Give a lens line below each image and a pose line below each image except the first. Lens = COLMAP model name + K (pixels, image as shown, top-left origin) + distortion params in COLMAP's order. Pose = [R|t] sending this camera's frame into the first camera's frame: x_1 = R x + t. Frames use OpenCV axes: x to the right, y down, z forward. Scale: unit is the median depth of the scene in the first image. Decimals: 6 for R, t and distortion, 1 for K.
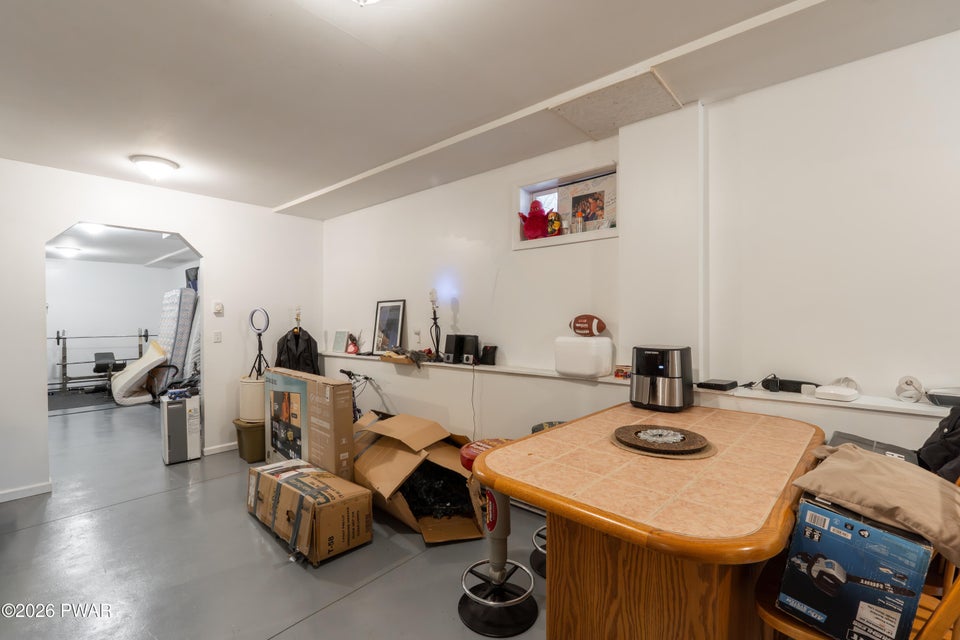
lens RADIAL K [[410.8, 0, 482.3], [0, 410.8, 320.5], [0, 0, 1]] dist [-0.002381, -0.000380]
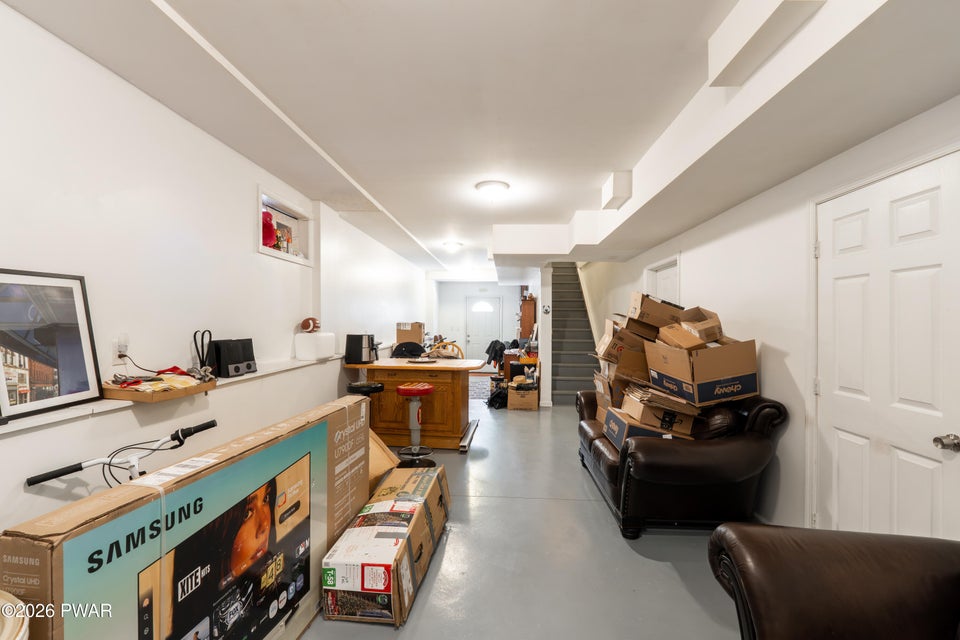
lens RADIAL K [[410.8, 0, 482.3], [0, 410.8, 320.5], [0, 0, 1]] dist [-0.002381, -0.000380]
pose [[-0.608074, 0.005160, 0.793864, -0.853161], [0.003074, 0.999987, -0.004145, 0.001636], [-0.793875, -0.000080, -0.608082, 0.957063]]
